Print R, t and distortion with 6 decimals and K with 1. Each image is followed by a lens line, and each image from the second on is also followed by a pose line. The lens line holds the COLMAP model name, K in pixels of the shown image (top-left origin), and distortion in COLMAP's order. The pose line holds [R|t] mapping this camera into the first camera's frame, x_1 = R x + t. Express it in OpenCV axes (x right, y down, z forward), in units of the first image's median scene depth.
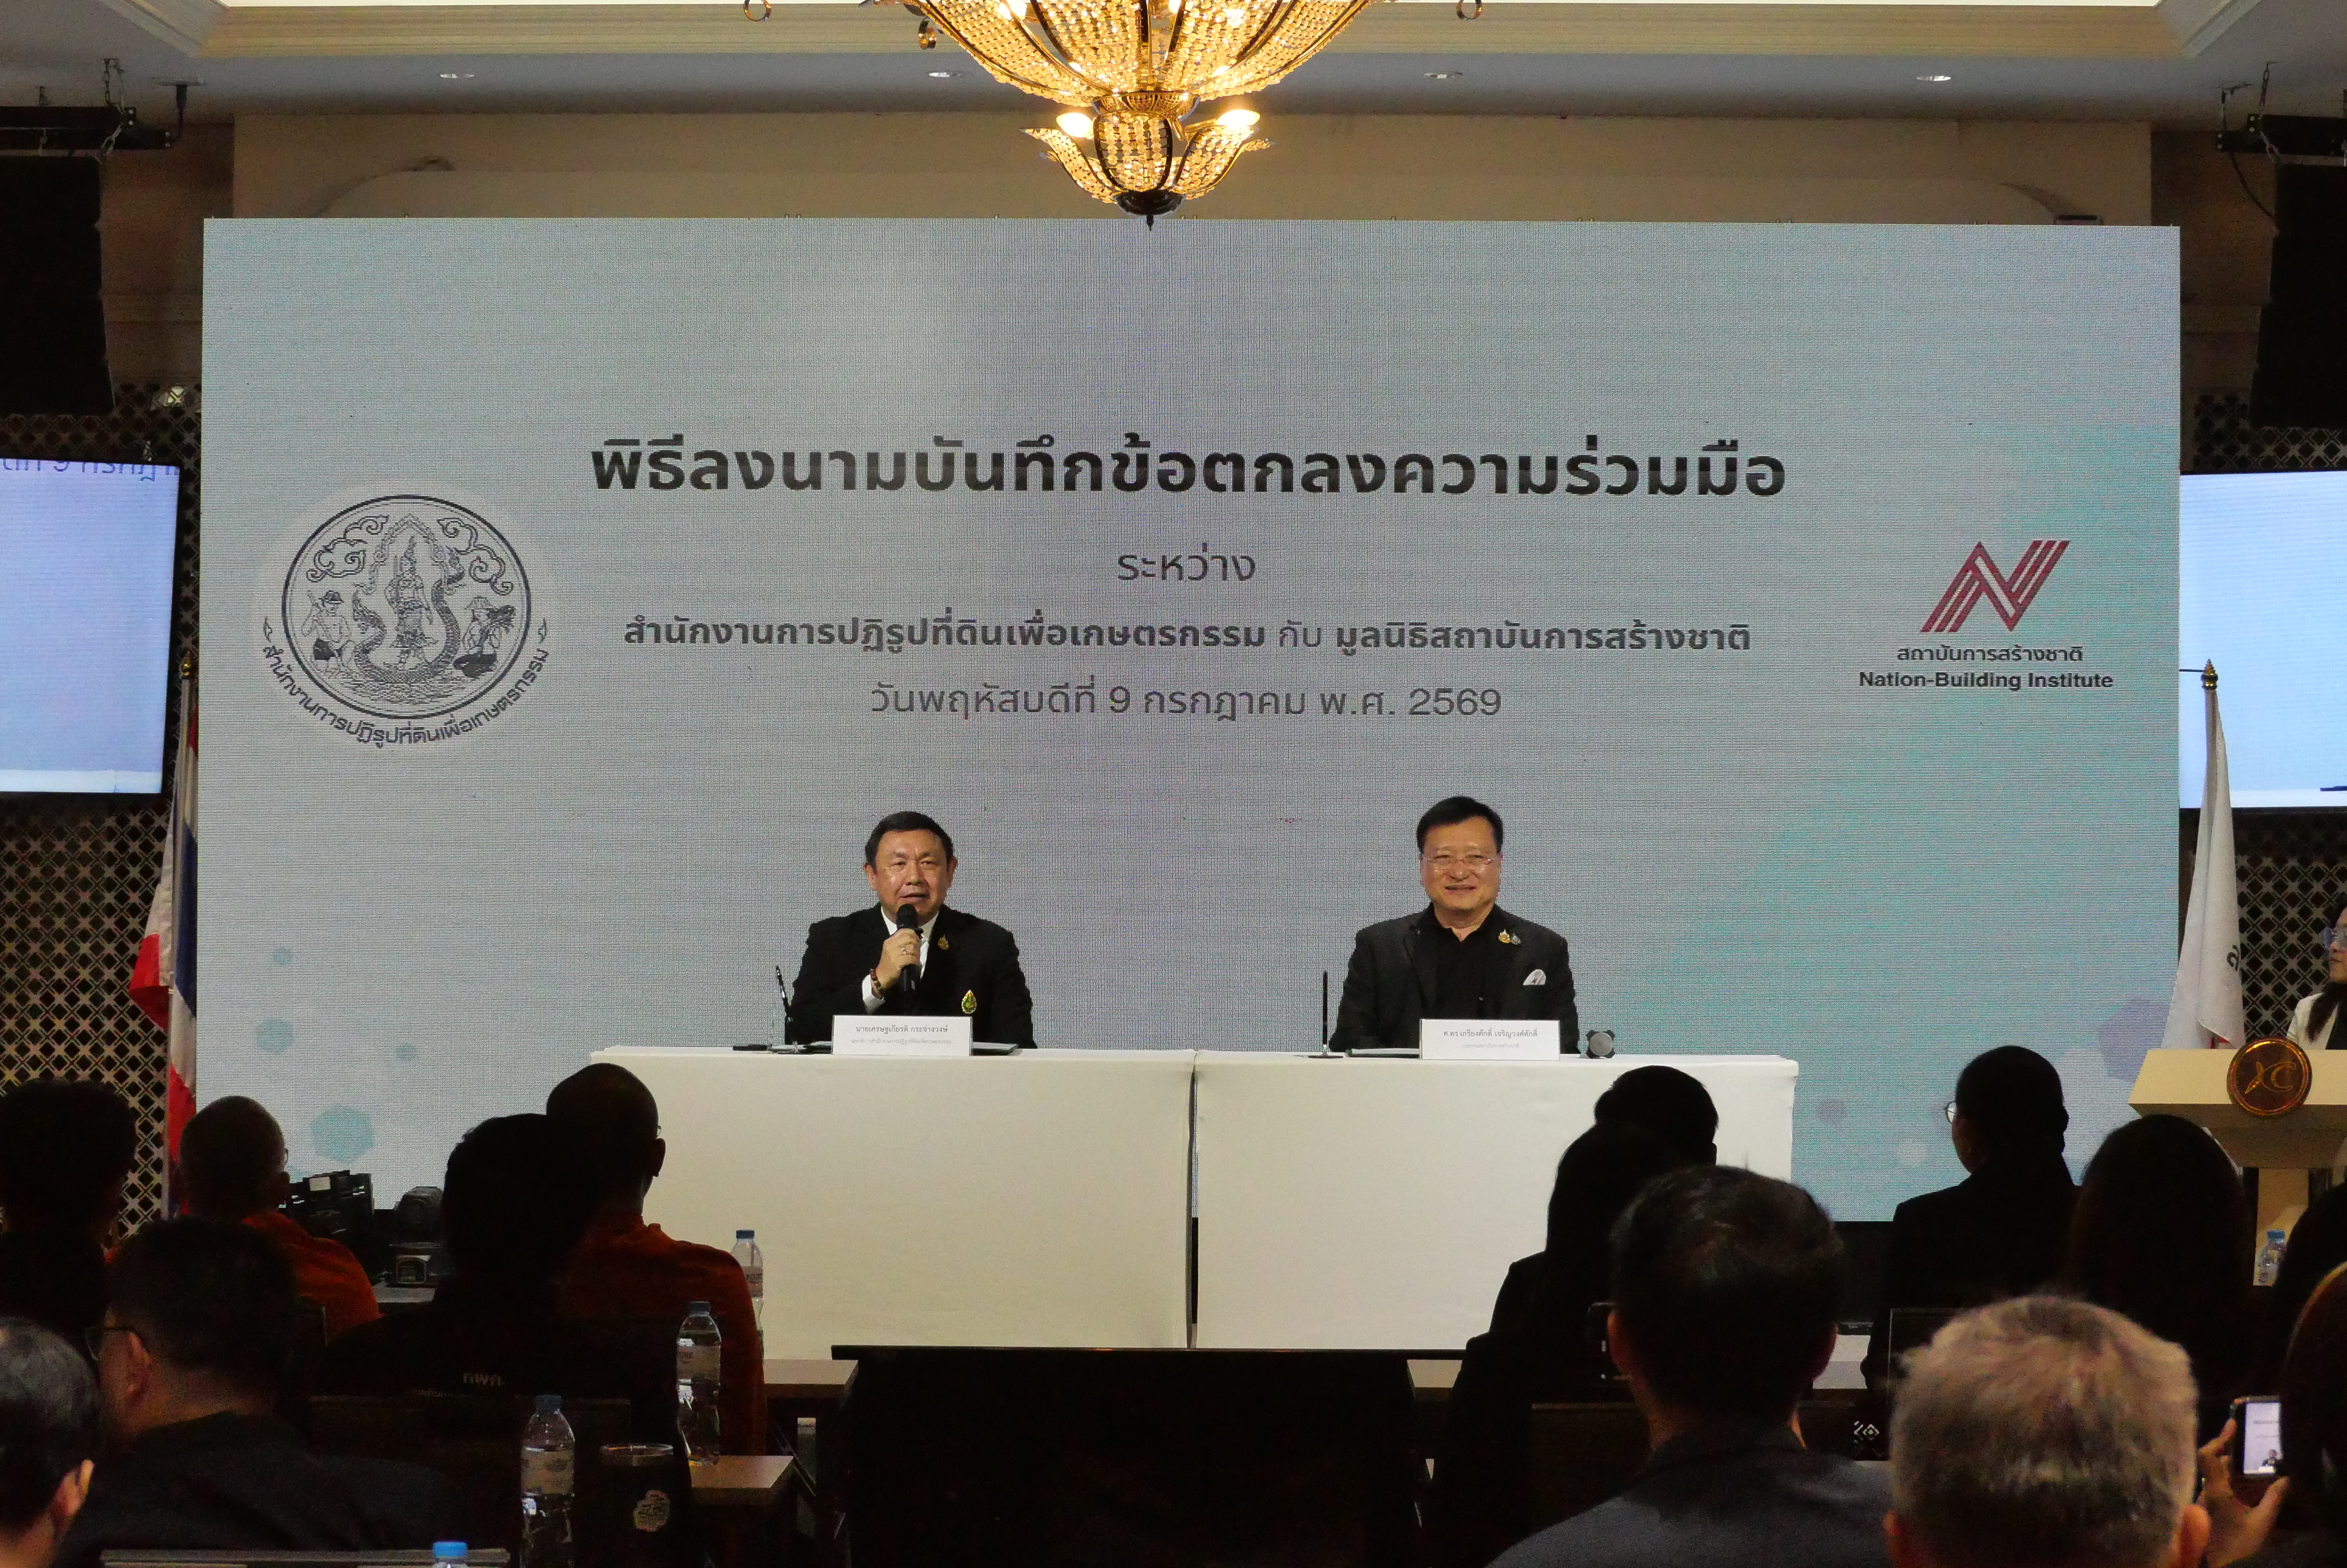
lens RADIAL K [[5303.6, 0, 1084.4], [0, 5303.6, 730.2], [0, 0, 1]] dist [-0.174437, 0.000000]
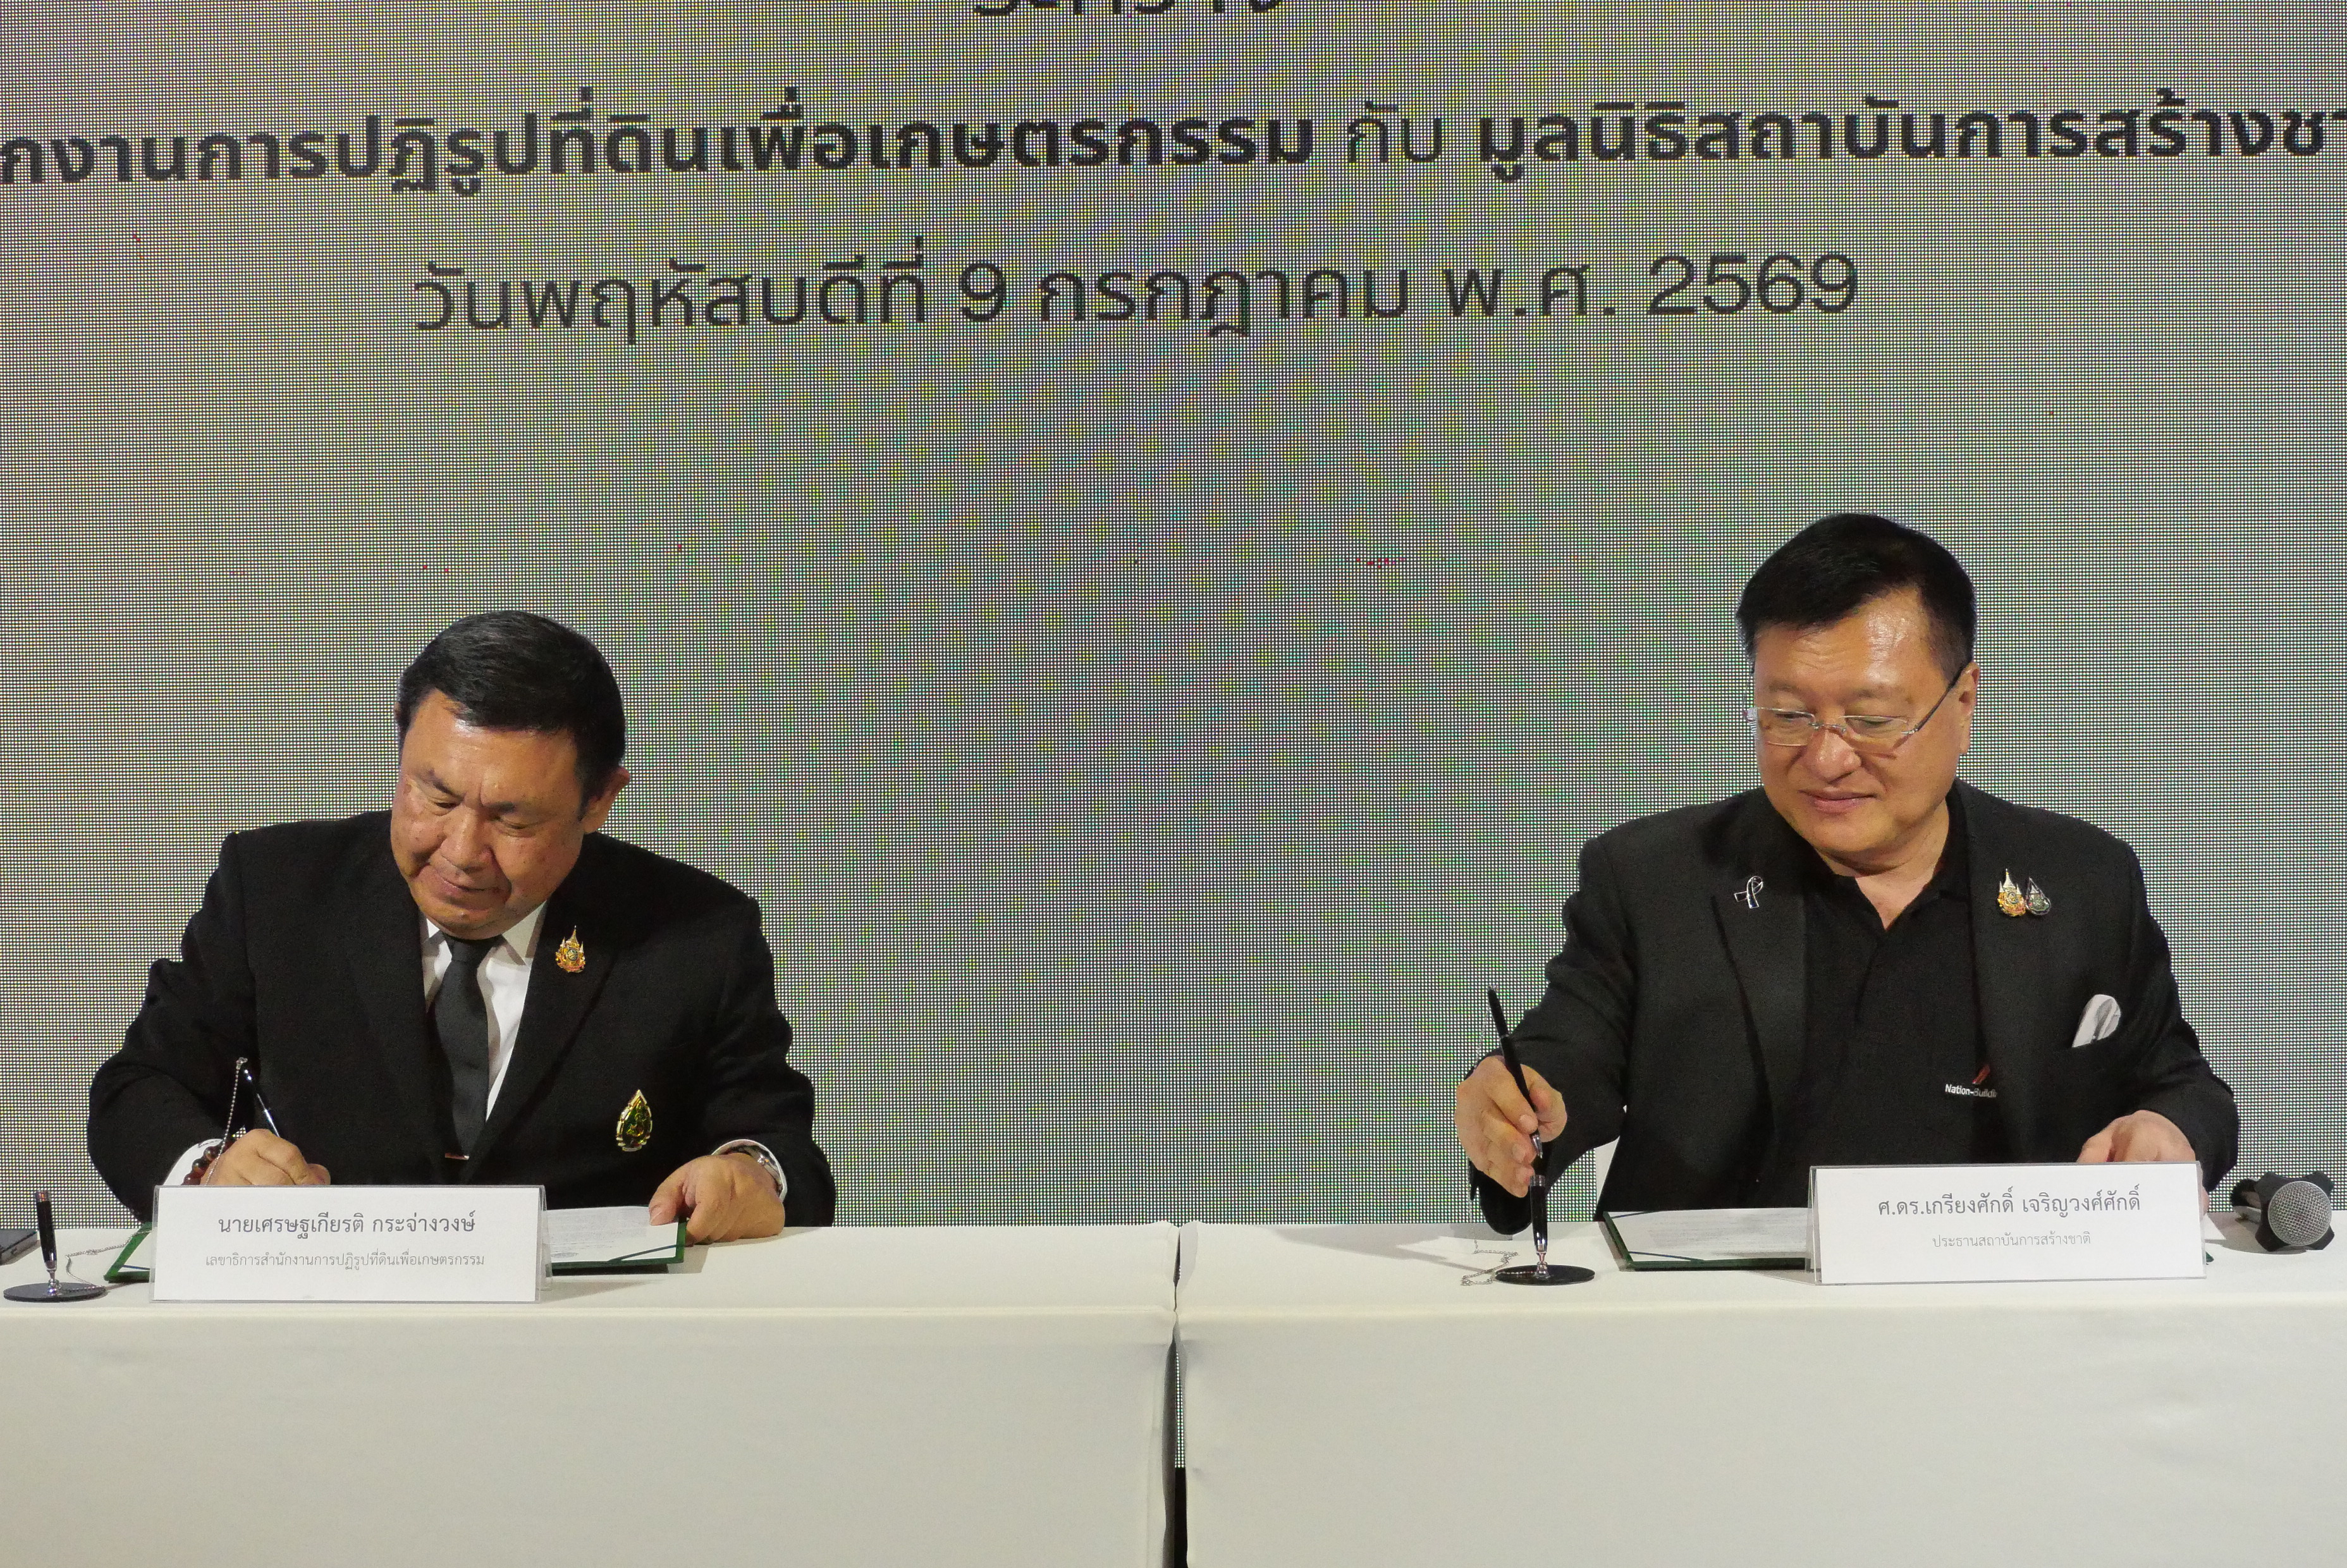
lens RADIAL K [[5303.6, 0, 1127.6], [0, 5303.6, 730.6], [0, 0, 1]] dist [-0.174437, 0.000000]
pose [[0.999430, -0.018909, 0.027966, 0.005768], [0.017579, 0.998736, 0.047081, 0.009939], [-0.028821, -0.046562, 0.998500, 0.563866]]
